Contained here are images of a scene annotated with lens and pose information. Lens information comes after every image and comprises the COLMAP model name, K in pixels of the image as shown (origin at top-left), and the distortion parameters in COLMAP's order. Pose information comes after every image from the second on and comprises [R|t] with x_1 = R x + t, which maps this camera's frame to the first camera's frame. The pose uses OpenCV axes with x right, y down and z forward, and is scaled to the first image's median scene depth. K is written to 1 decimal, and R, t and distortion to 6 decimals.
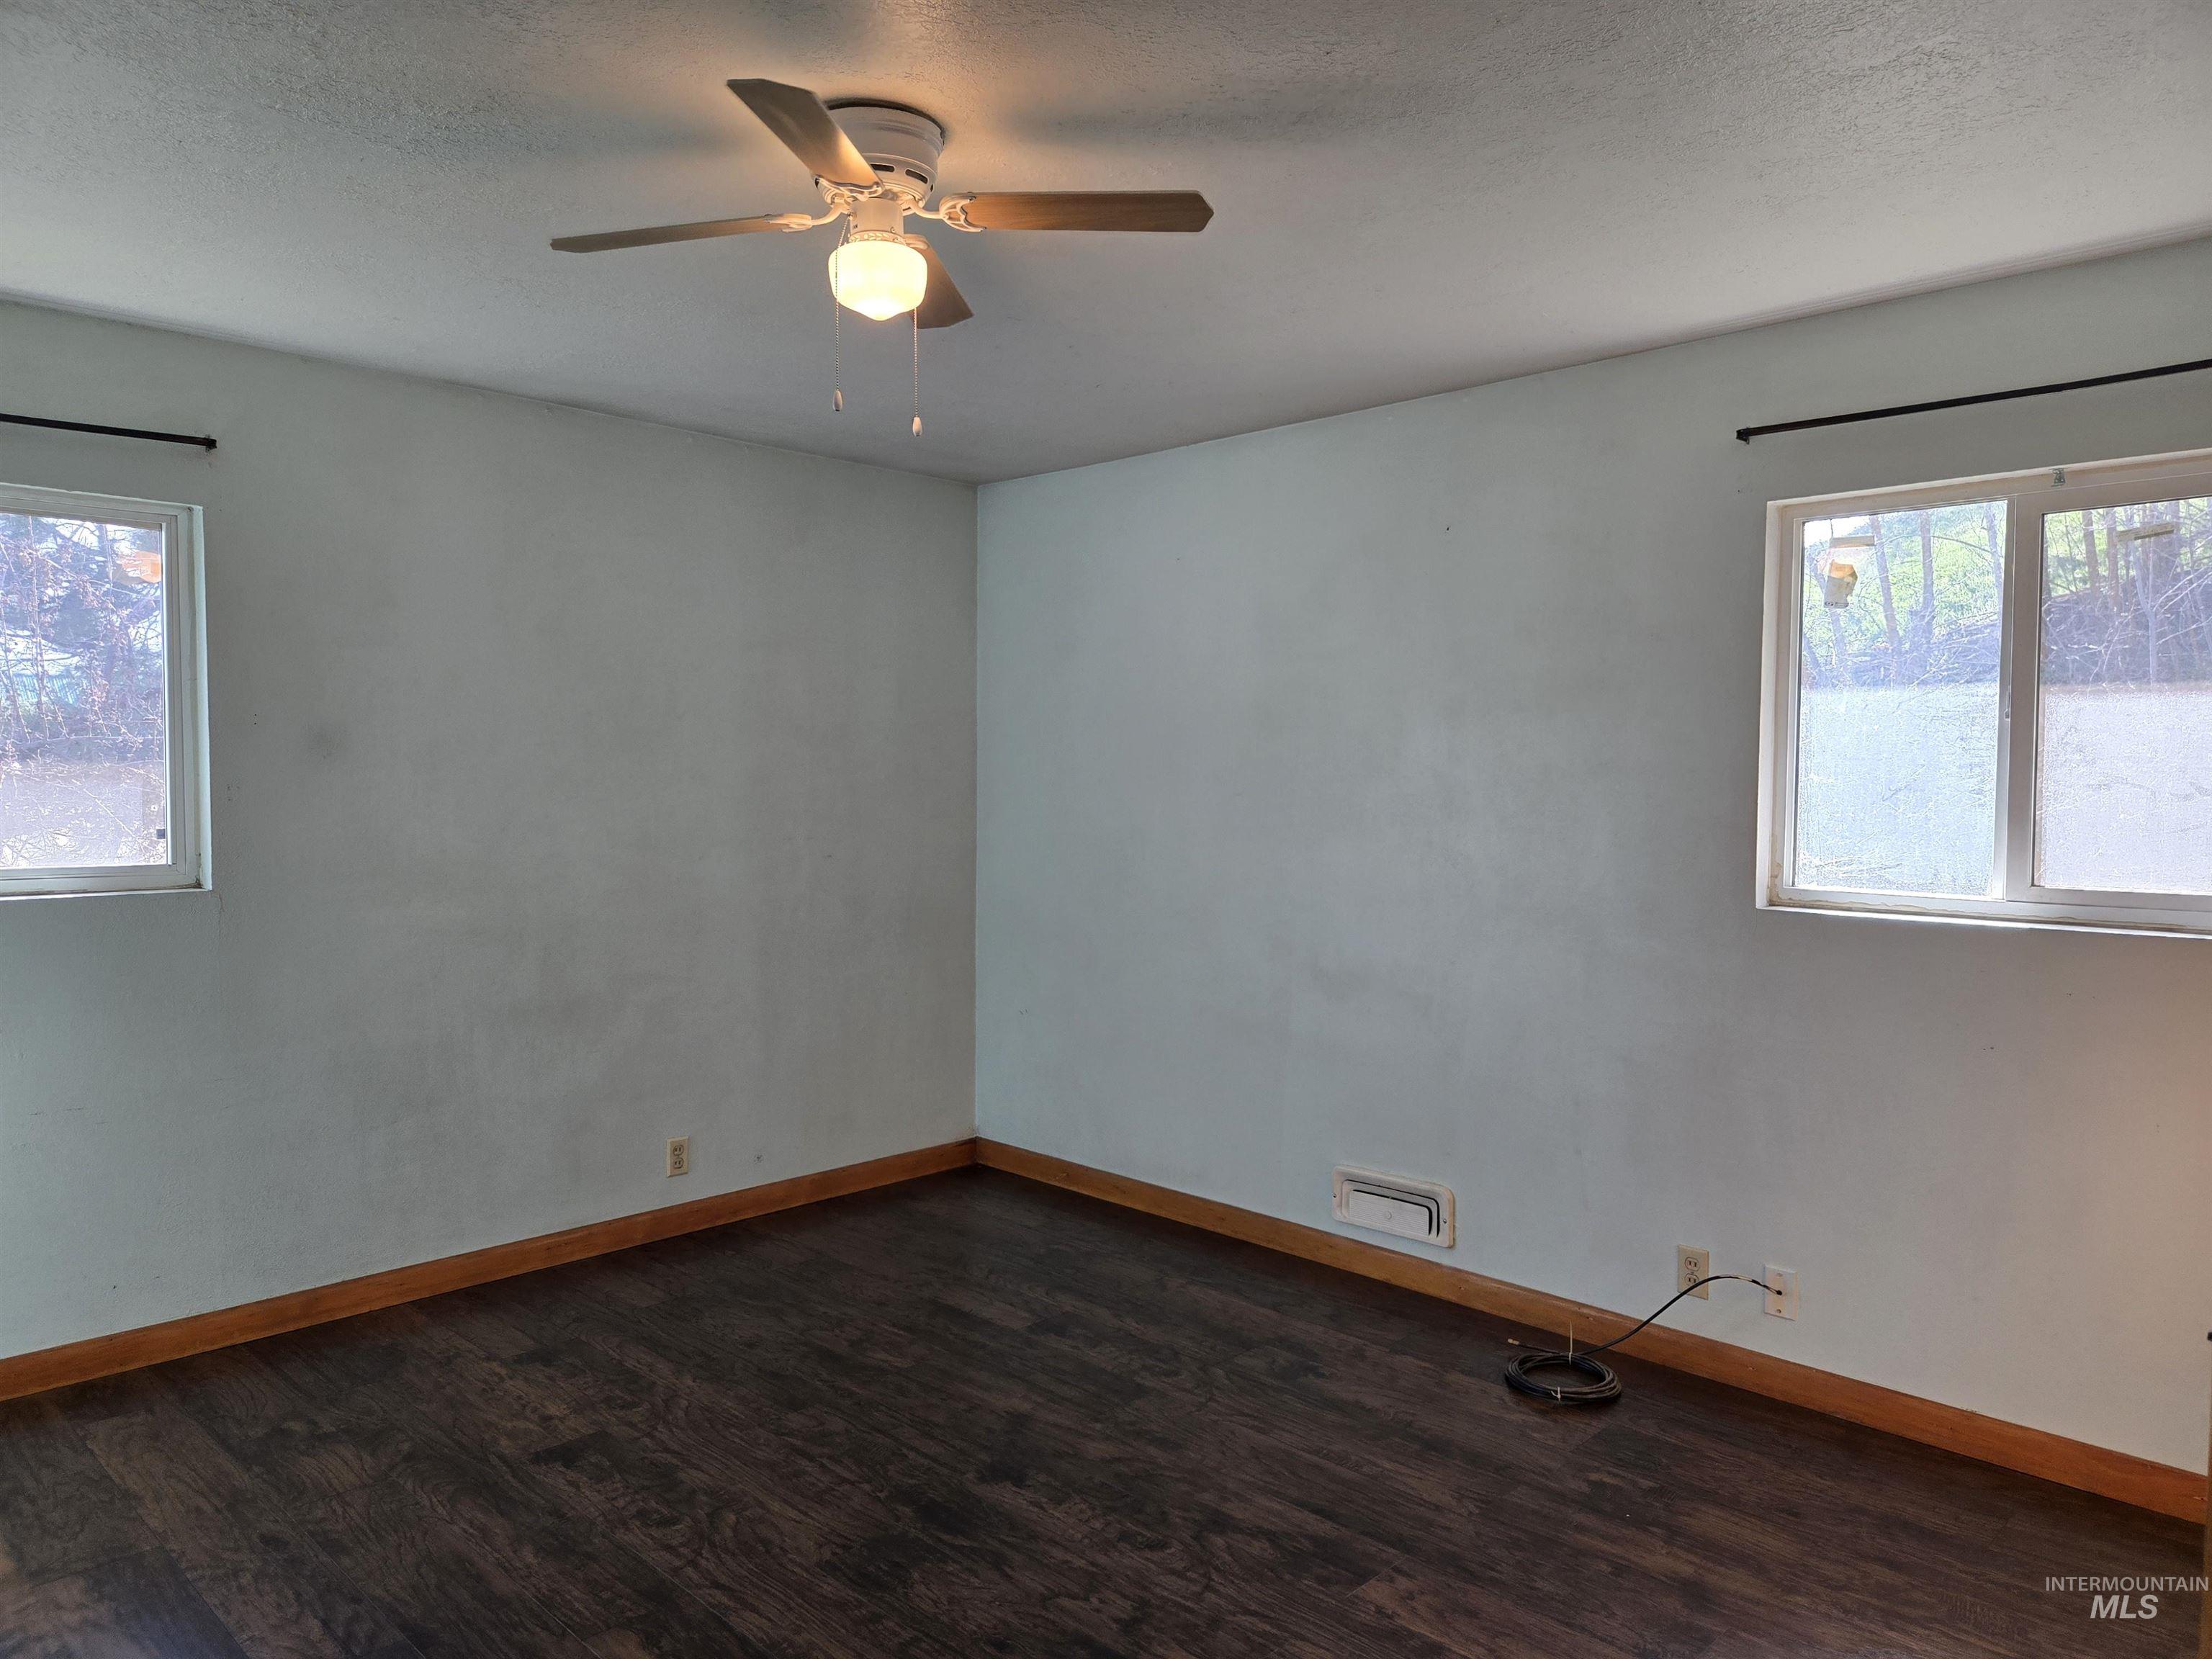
lens RADIAL K [[1491.3, 0, 1102.7], [0, 1491.3, 843.9], [0, 0, 1]] dist [0.079601, -0.066743]
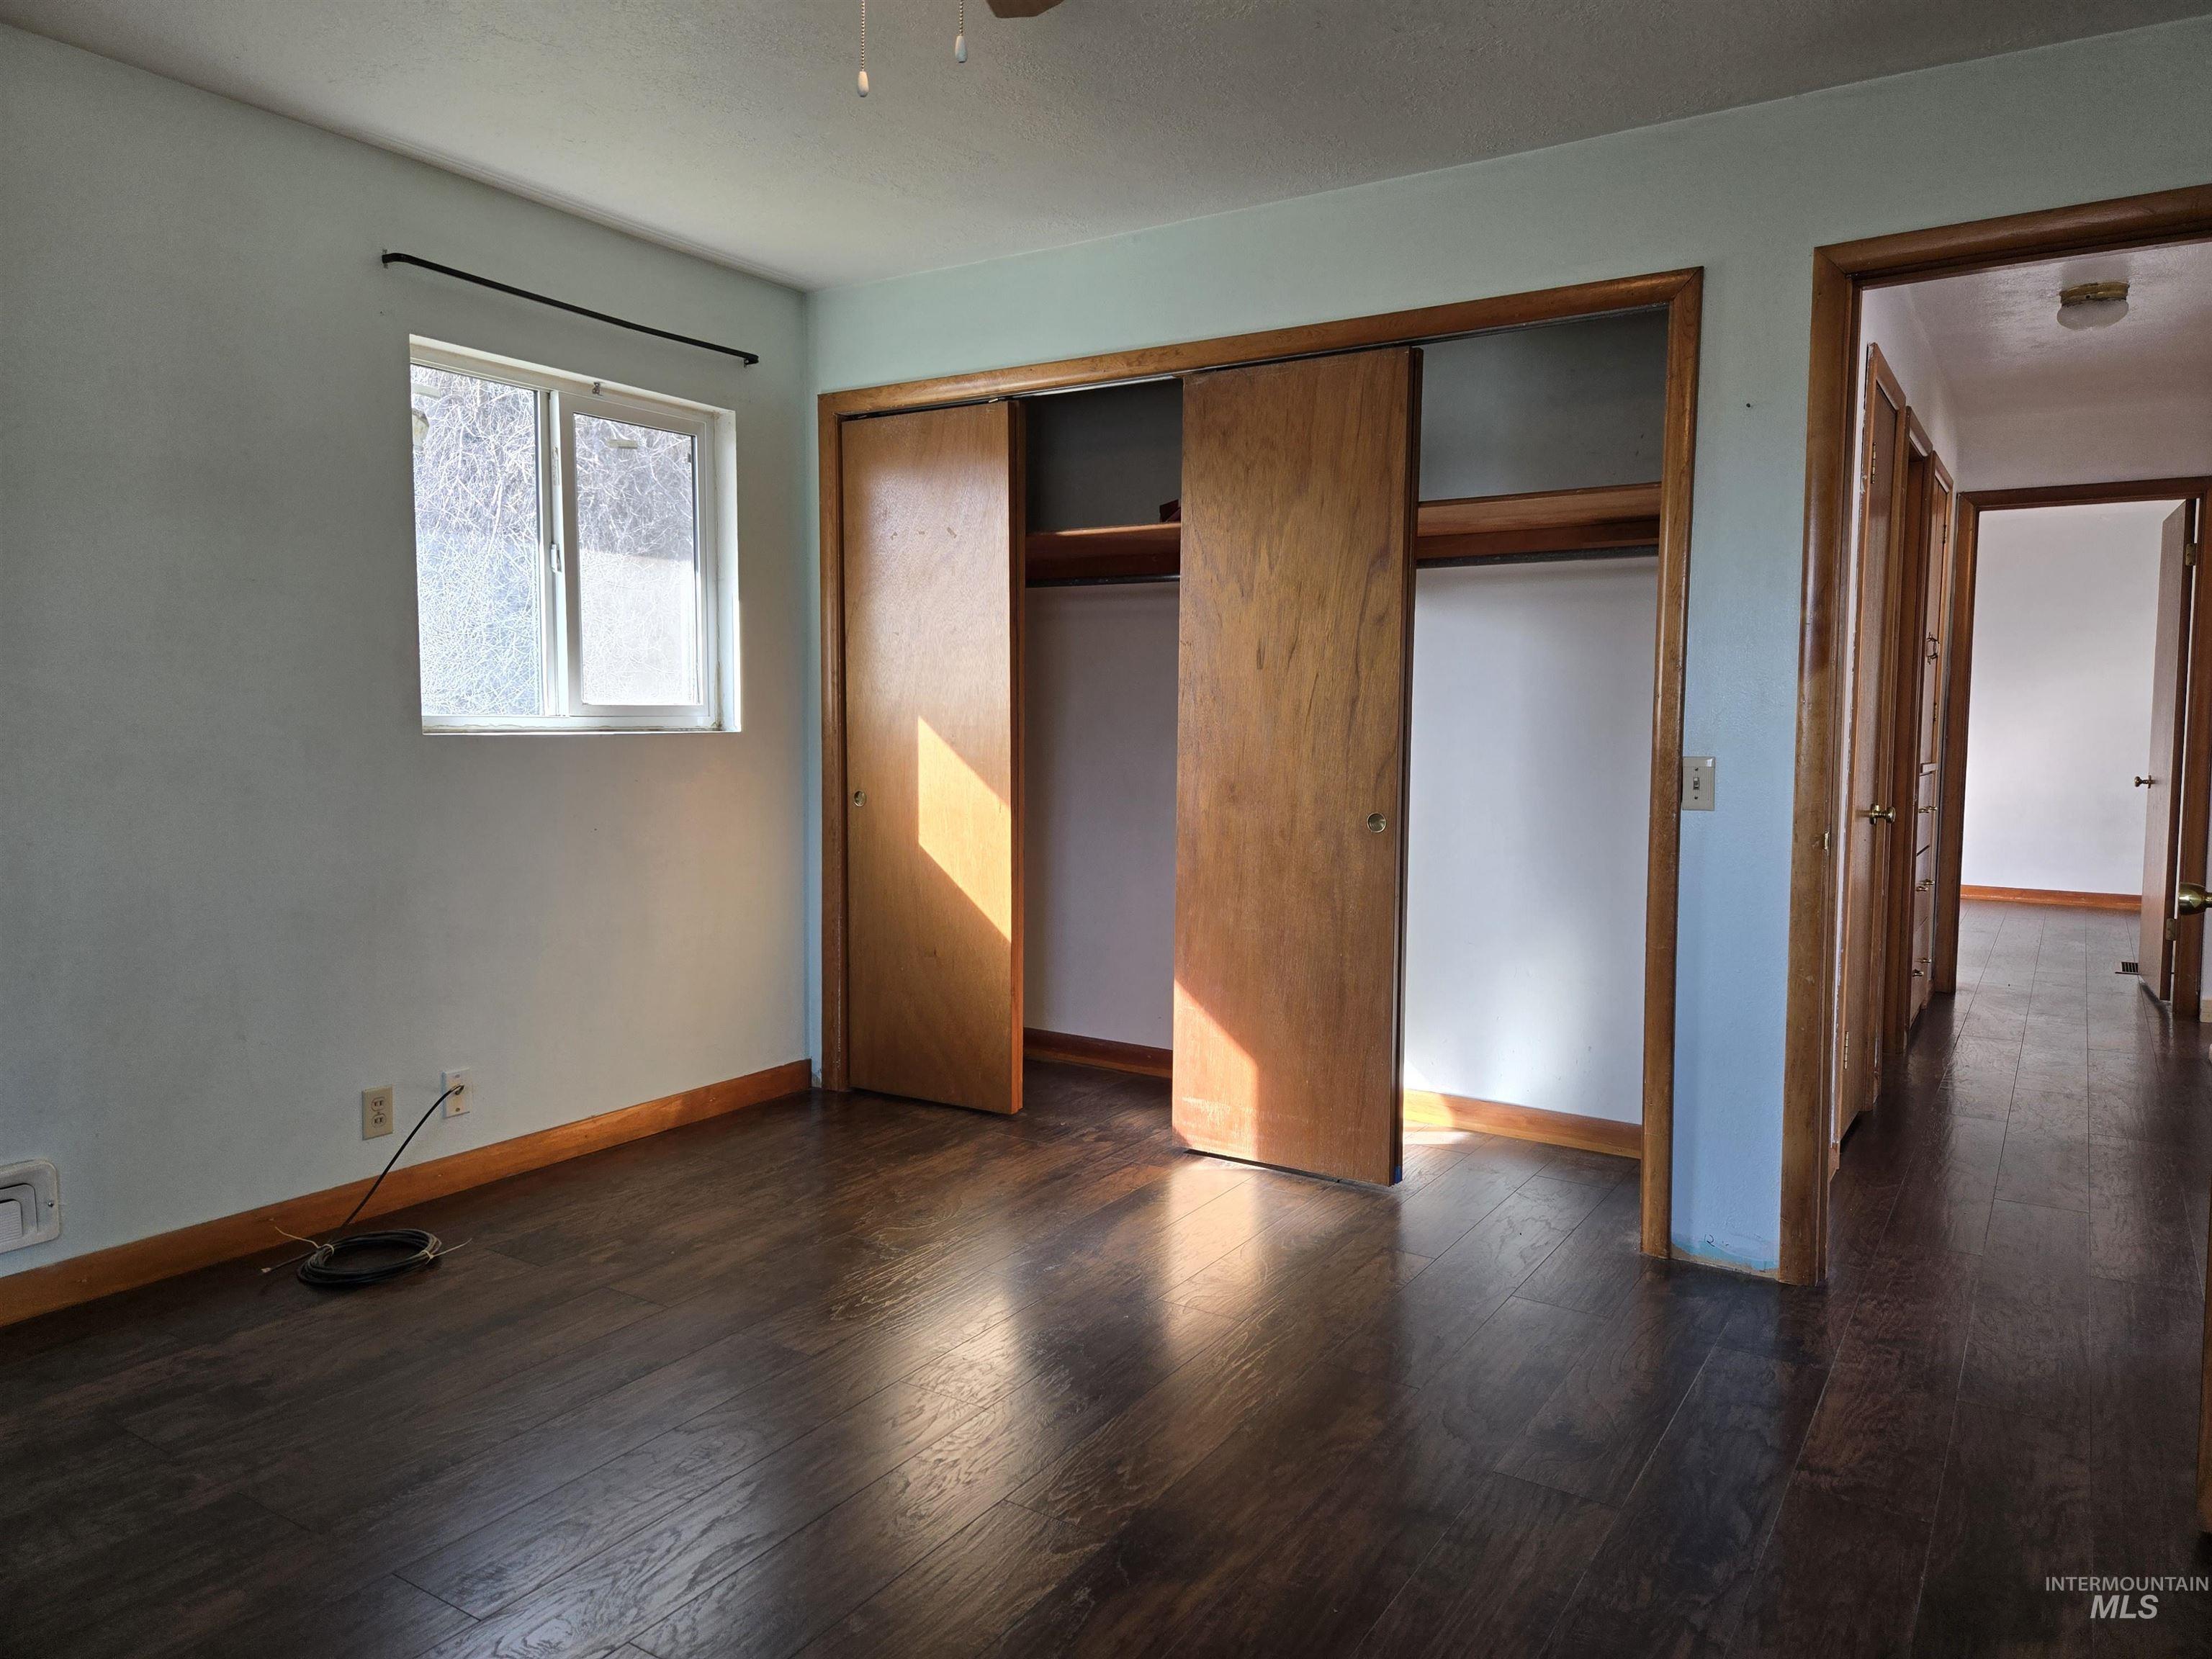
lens RADIAL K [[1491.3, 0, 1105.1], [0, 1491.3, 813.8], [0, 0, 1]] dist [0.079601, -0.066743]
pose [[-0.203143, -0.072887, 0.976432, -0.711810], [0.042114, 0.995652, 0.083084, 0.032582], [-0.978243, 0.058000, -0.199190, 0.797788]]
